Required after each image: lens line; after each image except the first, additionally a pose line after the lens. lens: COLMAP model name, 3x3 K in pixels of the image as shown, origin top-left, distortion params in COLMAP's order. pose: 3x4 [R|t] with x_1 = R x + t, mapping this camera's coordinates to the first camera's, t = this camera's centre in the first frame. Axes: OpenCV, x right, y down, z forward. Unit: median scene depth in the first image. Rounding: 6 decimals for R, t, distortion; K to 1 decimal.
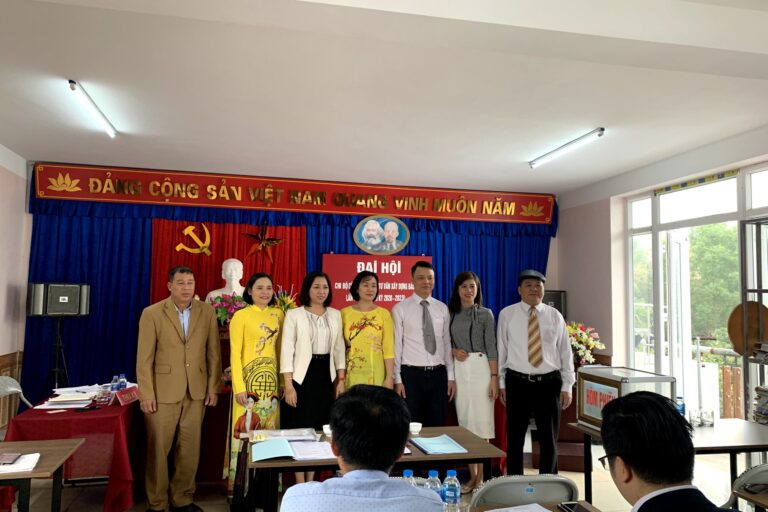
lens RADIAL K [[583.5, 0, 385.7], [0, 583.5, 253.5], [0, 0, 1]] dist [0.083316, -0.131950]
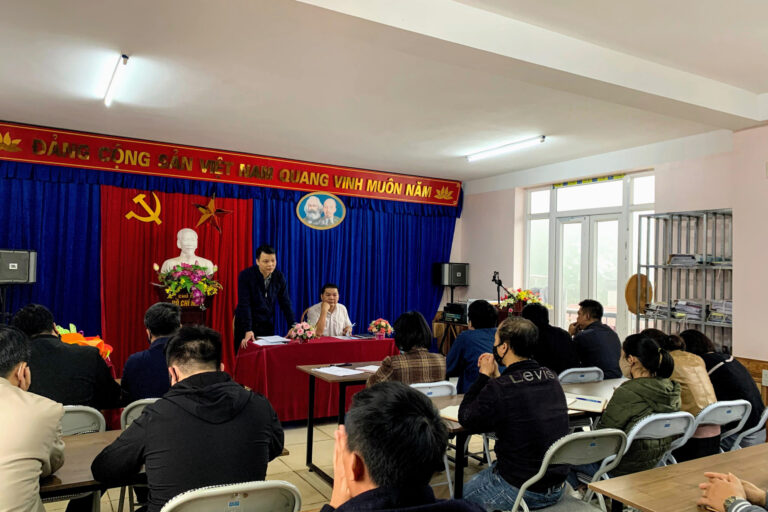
lens RADIAL K [[583.5, 0, 385.7], [0, 583.5, 253.5], [0, 0, 1]] dist [0.083316, -0.131950]
pose [[0.952622, 0.017830, 0.303633, -0.236378], [-0.033148, 0.998420, 0.045372, -0.005548], [-0.302345, -0.053287, 0.951708, -0.079569]]
